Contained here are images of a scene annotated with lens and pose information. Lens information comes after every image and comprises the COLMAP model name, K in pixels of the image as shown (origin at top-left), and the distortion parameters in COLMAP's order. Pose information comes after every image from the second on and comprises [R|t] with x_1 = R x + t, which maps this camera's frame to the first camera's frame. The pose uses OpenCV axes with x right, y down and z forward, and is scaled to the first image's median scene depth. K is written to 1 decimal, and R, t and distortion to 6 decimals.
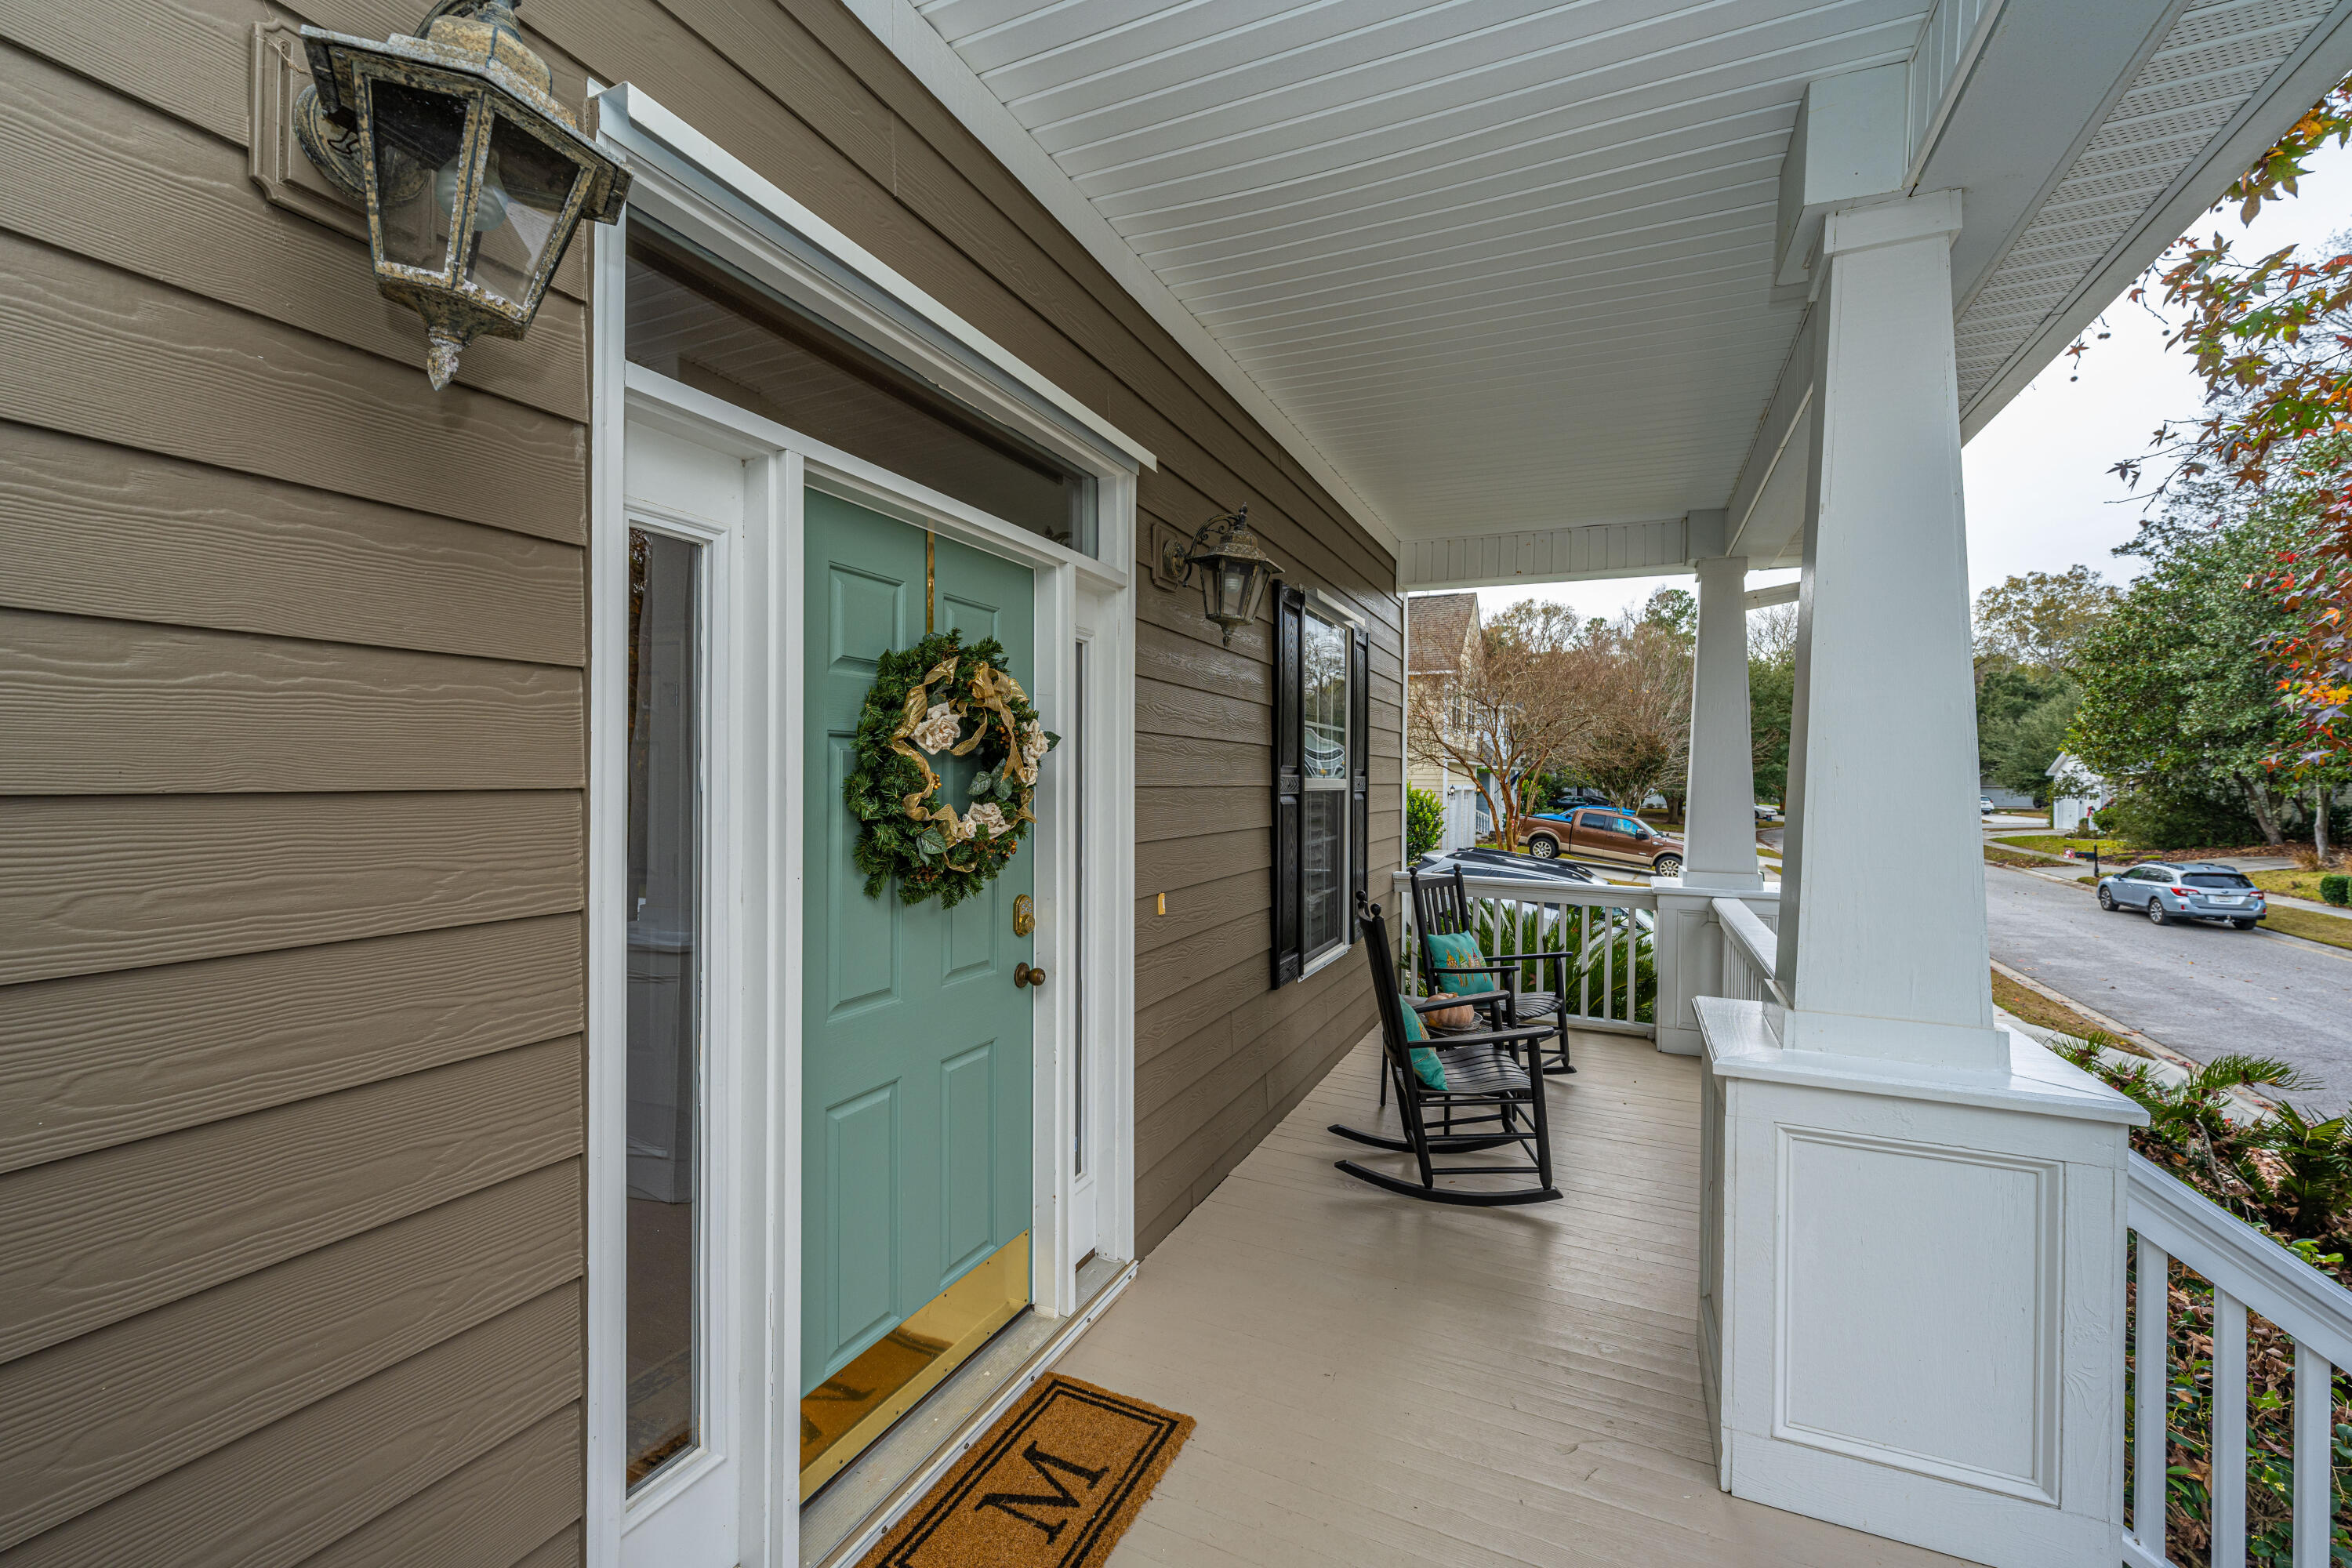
lens RADIAL K [[954.6, 0, 1164.9], [0, 954.6, 782.8], [0, 0, 1]] dist [-0.002275, 0.000740]
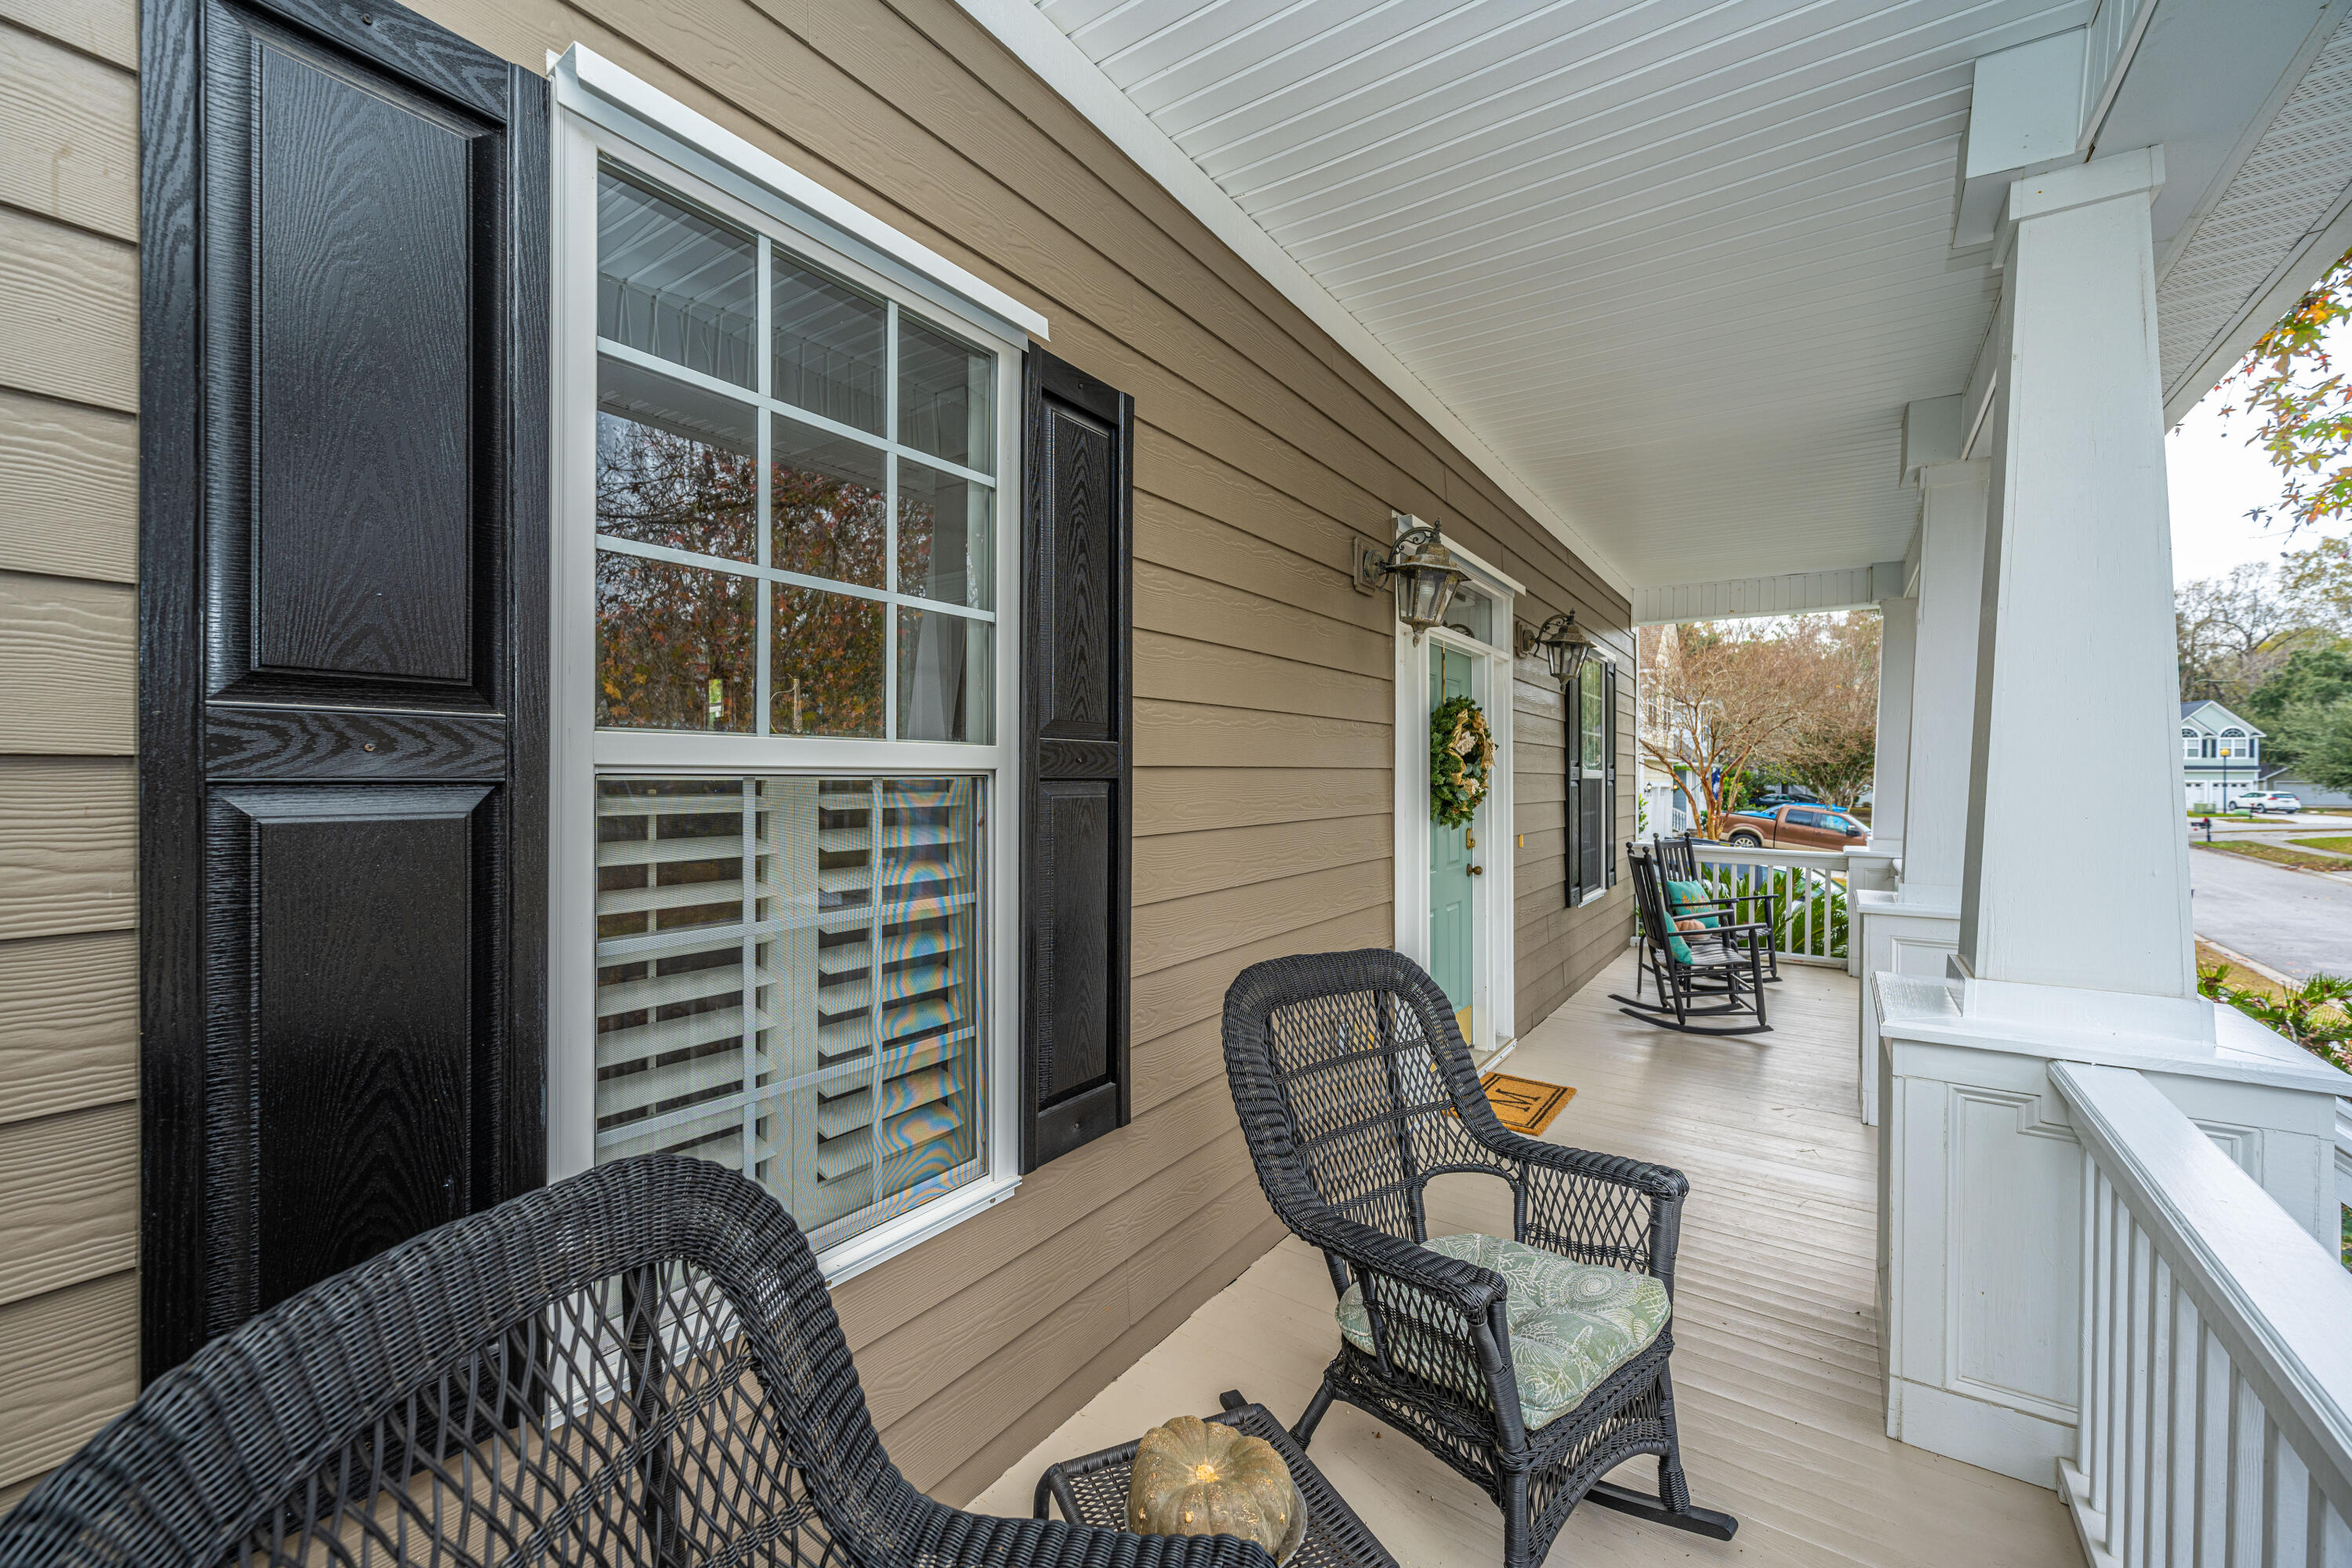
lens RADIAL K [[954.6, 0, 1193.9], [0, 954.6, 783.3], [0, 0, 1]] dist [-0.002275, 0.000740]
pose [[0.989554, -0.006629, -0.144010, -0.171417], [0.006493, 0.999978, -0.001413, 0.011075], [0.144016, 0.000463, 0.989575, -0.397660]]
